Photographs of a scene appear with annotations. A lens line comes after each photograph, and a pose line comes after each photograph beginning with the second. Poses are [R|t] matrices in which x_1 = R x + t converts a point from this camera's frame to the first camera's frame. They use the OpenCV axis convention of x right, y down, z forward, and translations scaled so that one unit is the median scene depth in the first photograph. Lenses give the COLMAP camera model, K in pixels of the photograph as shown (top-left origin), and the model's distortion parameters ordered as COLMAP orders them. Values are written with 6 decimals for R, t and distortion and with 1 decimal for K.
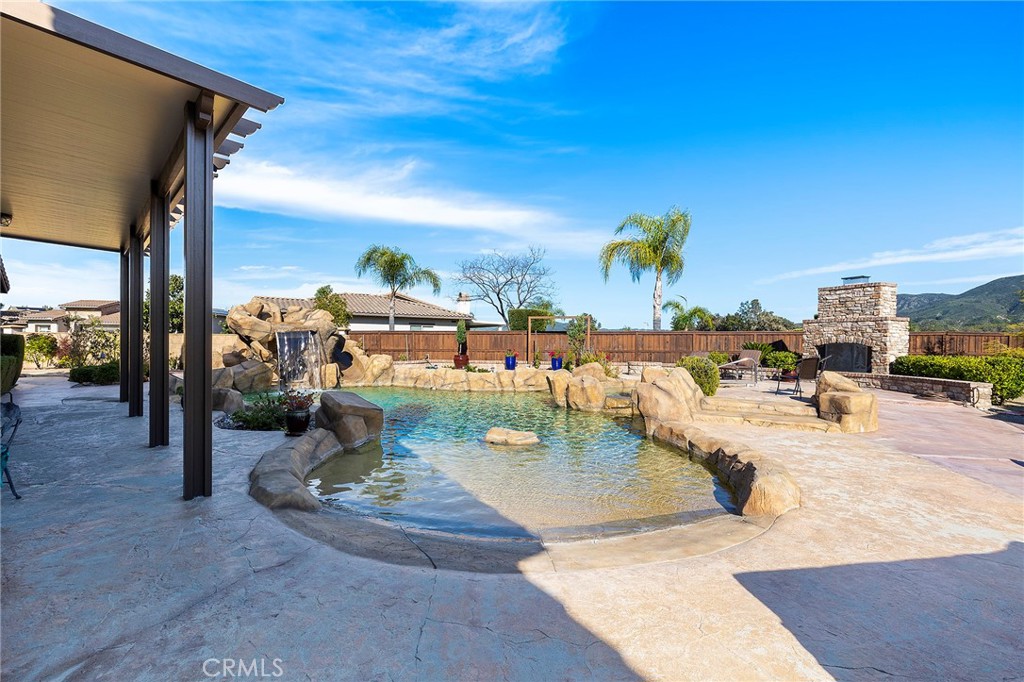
lens RADIAL K [[442.0, 0, 501.2], [0, 442.0, 344.4], [0, 0, 1]] dist [0.004096, -0.000682]
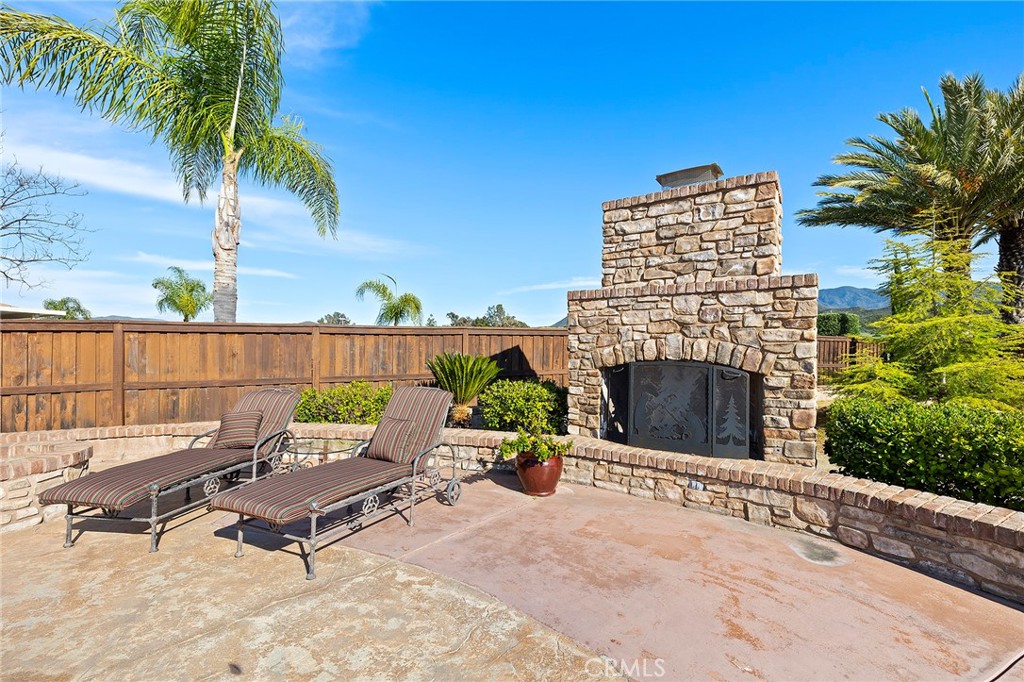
lens RADIAL K [[442.0, 0, 507.6], [0, 442.0, 343.1], [0, 0, 1]] dist [0.004096, -0.000682]
pose [[0.860901, -0.001379, 0.508771, 0.490888], [0.005653, 0.999961, -0.006854, -0.013810], [-0.508741, 0.008777, 0.860875, 0.767171]]
